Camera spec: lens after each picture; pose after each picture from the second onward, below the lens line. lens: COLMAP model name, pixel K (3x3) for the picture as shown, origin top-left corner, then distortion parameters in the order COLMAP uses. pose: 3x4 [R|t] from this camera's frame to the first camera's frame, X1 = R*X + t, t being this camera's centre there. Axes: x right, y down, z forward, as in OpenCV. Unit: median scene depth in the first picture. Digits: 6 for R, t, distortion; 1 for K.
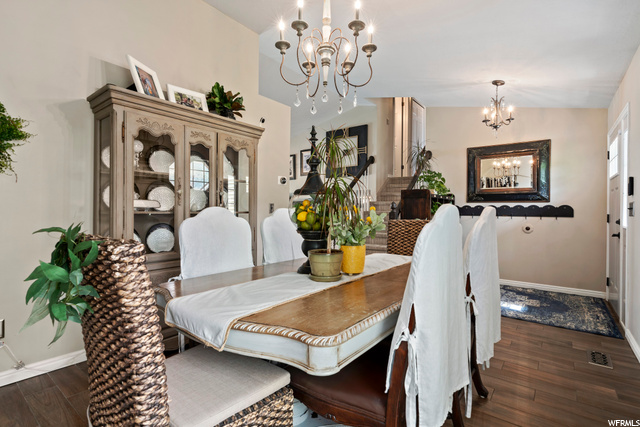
lens RADIAL K [[312.8, 0, 316.9], [0, 312.8, 210.2], [0, 0, 1]] dist [-0.010954, -0.000378]
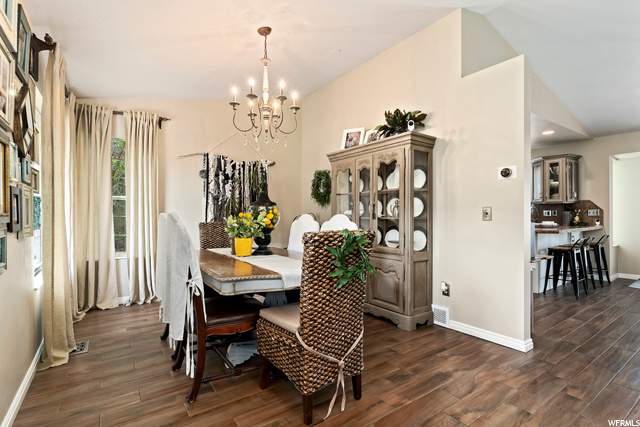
lens RADIAL K [[304.2, 0, 320.0], [0, 304.2, 213.5], [0, 0, 1]] dist [0.002426, 0.000645]
pose [[-0.288237, -0.013094, -0.957470, 0.962213], [0.000957, 0.999902, -0.013963, 0.007071], [0.957559, -0.004941, -0.288196, 1.187748]]
